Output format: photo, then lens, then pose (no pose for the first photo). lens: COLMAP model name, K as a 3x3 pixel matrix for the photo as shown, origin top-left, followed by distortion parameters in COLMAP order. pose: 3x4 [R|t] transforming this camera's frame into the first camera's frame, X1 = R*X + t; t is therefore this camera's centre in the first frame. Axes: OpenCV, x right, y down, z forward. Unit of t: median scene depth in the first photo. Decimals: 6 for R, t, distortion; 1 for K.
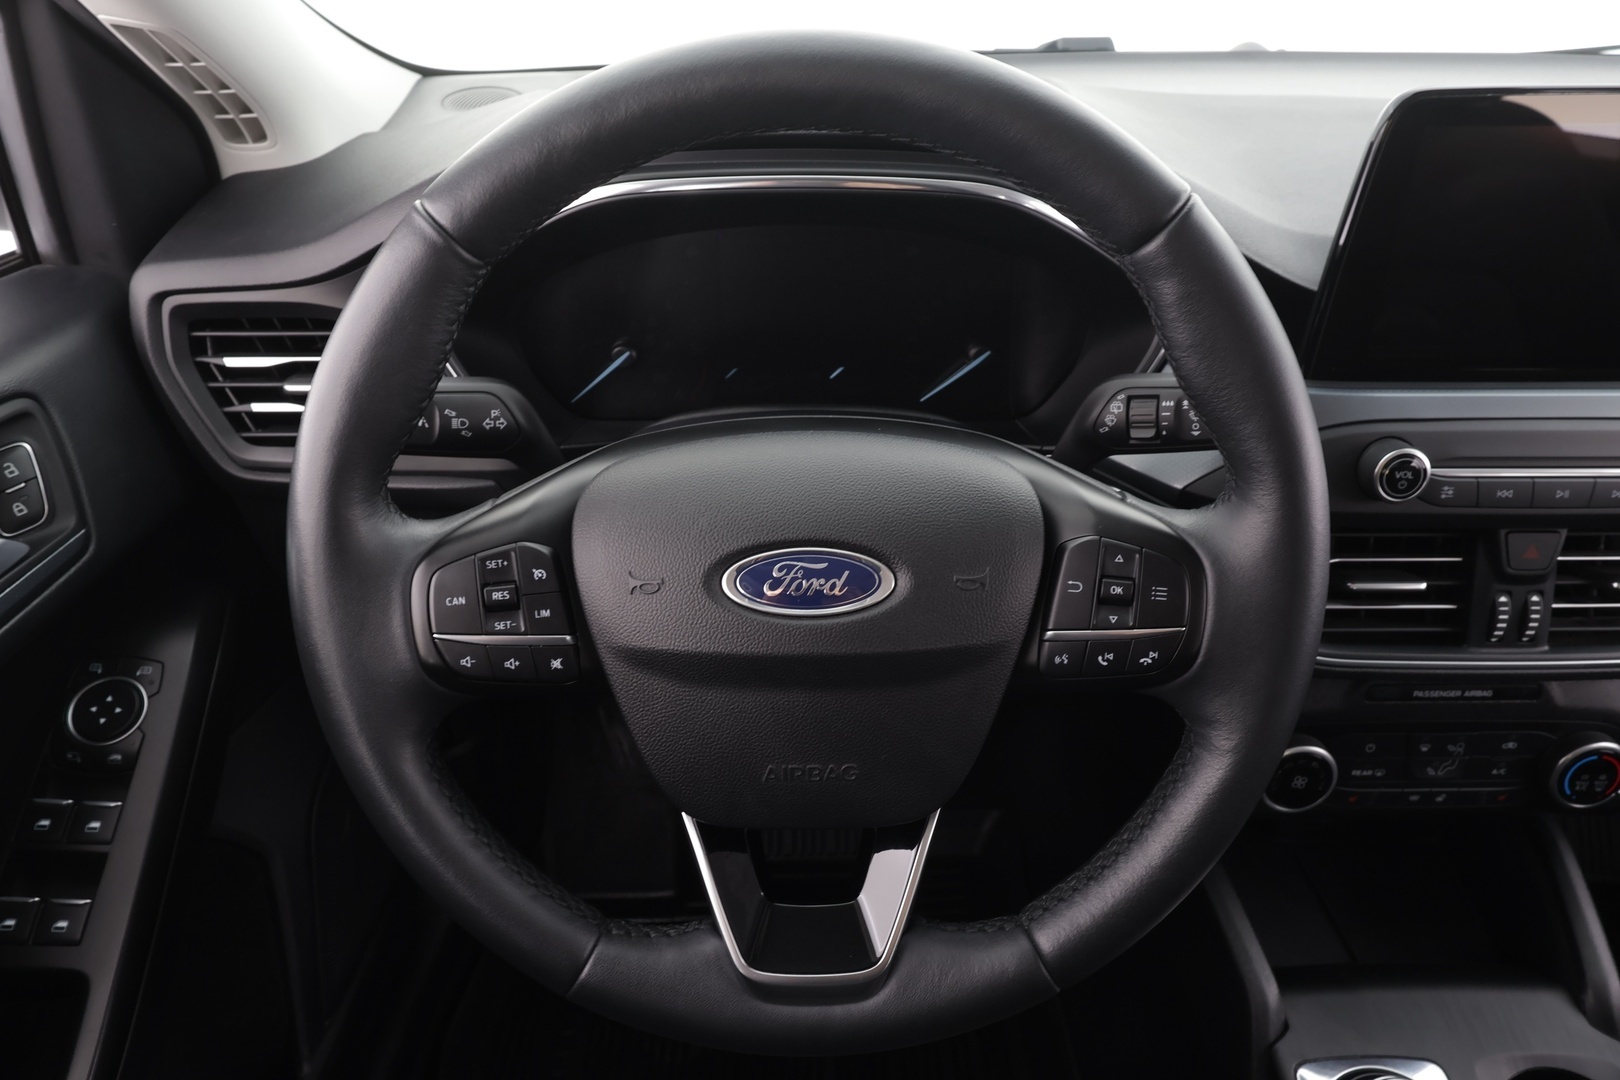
lens RADIAL K [[1005.6, 0, 805.2], [0, 1005.6, 548.1], [0, 0, 1]] dist [-0.002518, -0.000234]
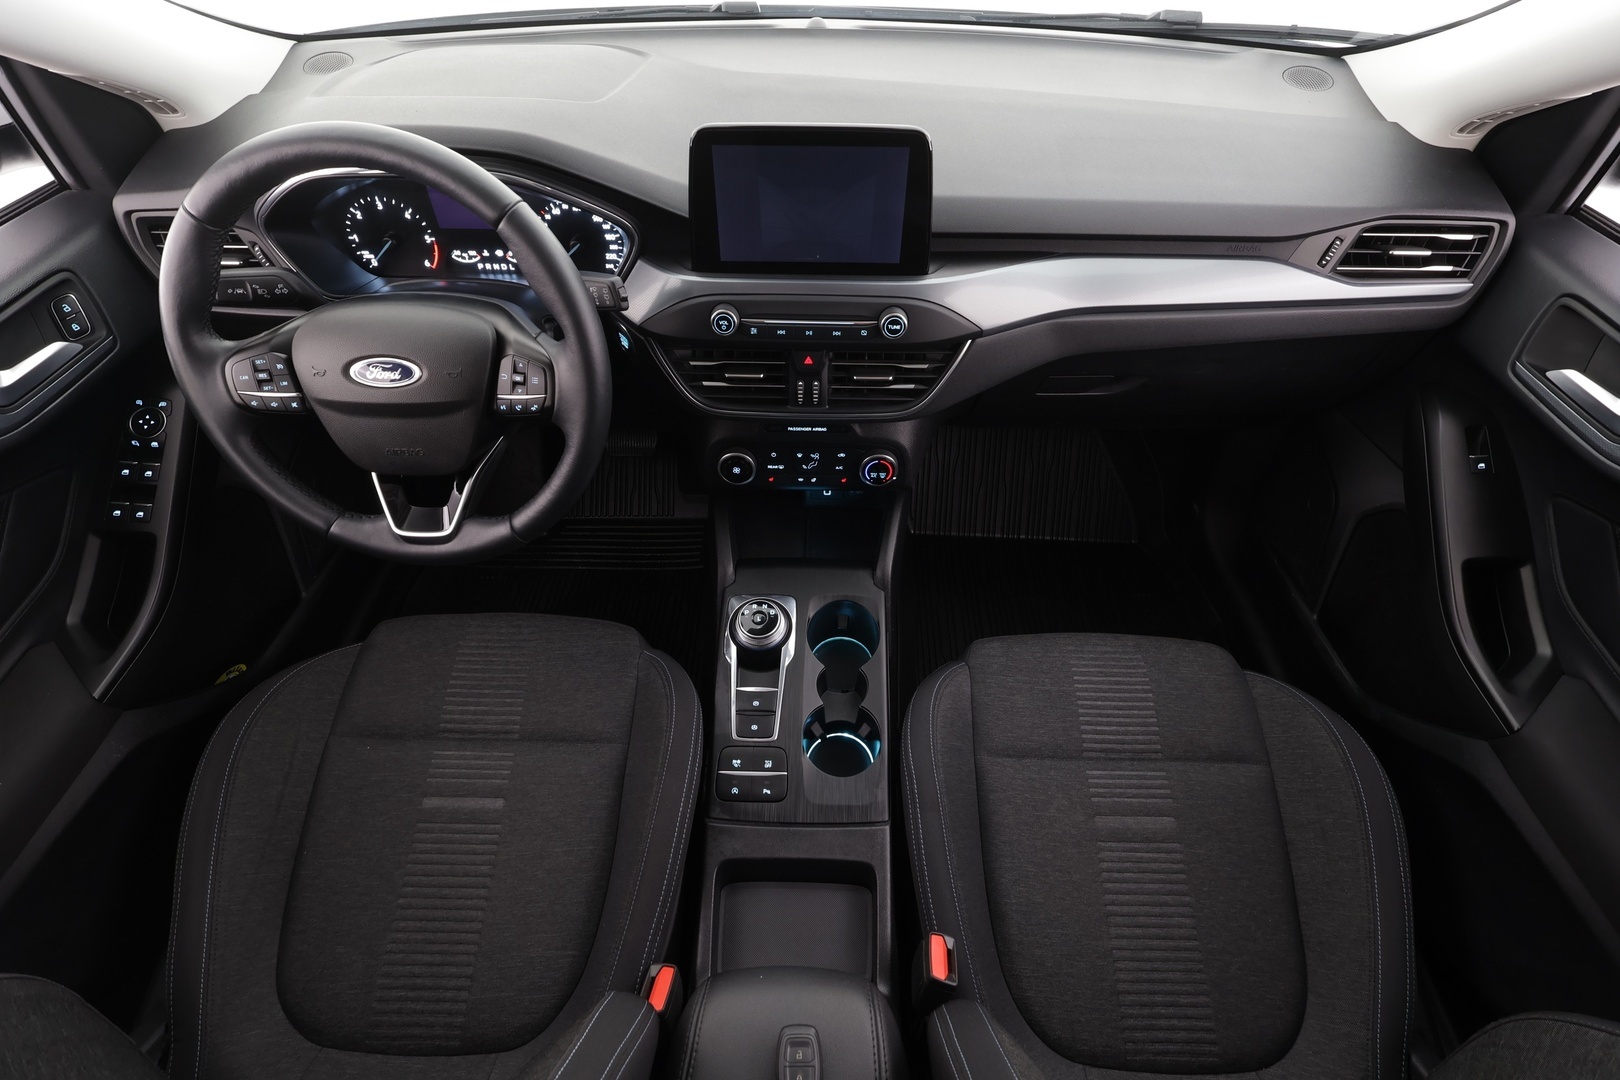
lens RADIAL K [[736.7, 0, 810.0], [0, 736.7, 540.0], [0, 0, 1]] dist [-0.012960, 0.005342]
pose [[0.999654, 0.024388, -0.009865, 0.973742], [-0.020548, 0.957979, 0.286100, -0.097938], [0.016428, -0.285798, 0.958149, -0.722840]]
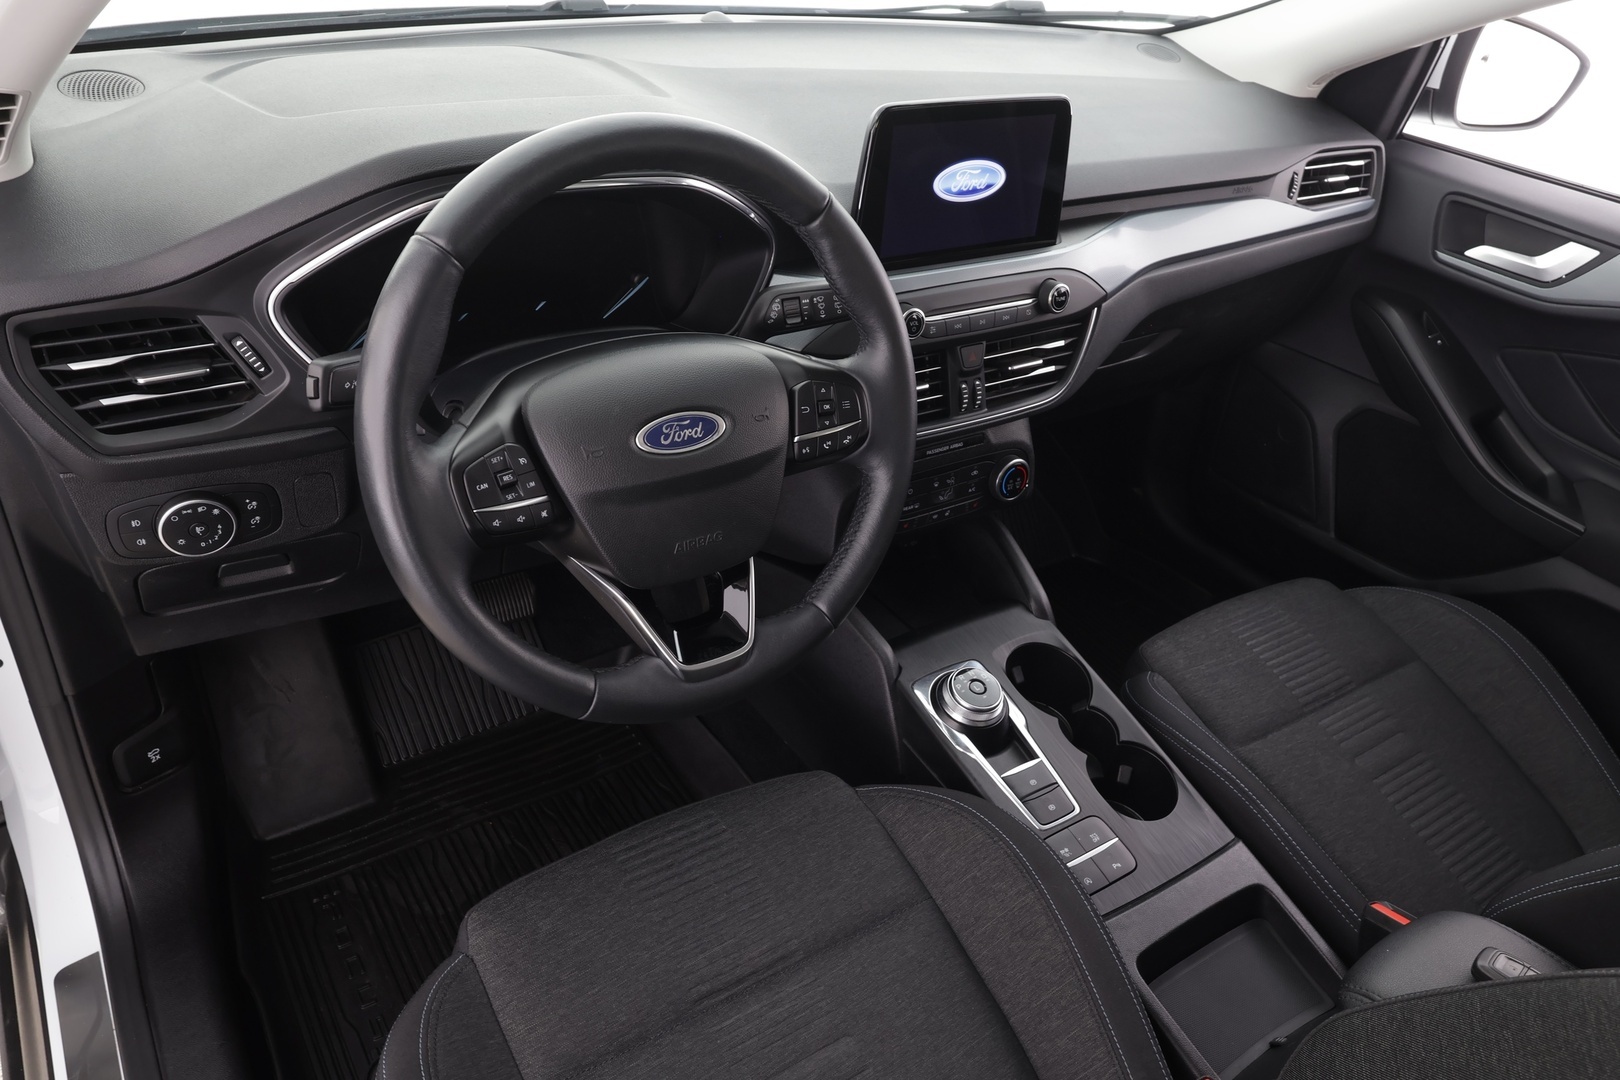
lens RADIAL K [[1131.3, 0, 792.2], [0, 1131.3, 538.6], [0, 0, 1]] dist [-0.007697, -0.002227]
pose [[0.838221, -0.230465, 0.494239, -0.789189], [0.190442, 0.972958, 0.130707, -0.006836], [-0.510997, -0.015437, 0.859444, -0.730437]]
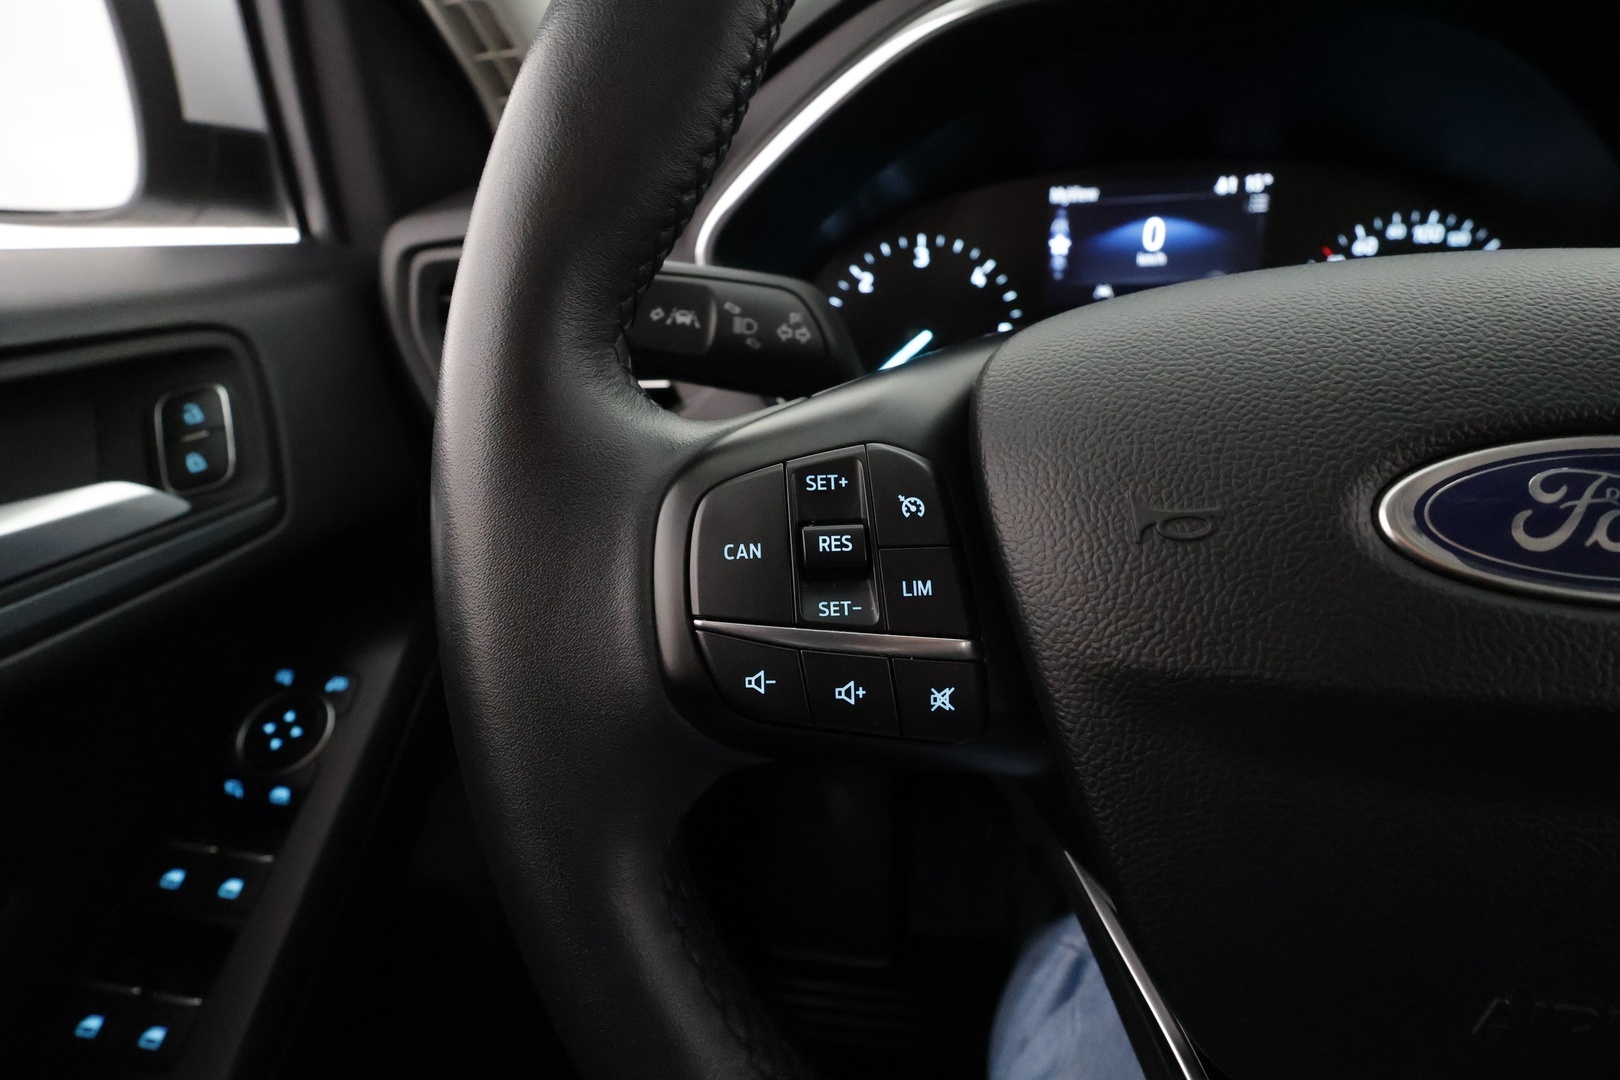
lens RADIAL K [[736.7, 0, 810.0], [0, 736.7, 540.0], [0, 0, 1]] dist [-0.012960, 0.005342]
pose [[0.983872, 0.023105, -0.177377, -0.240045], [-0.046287, 0.990733, -0.127691, 0.085548], [0.172783, 0.133842, 0.975824, 0.625990]]
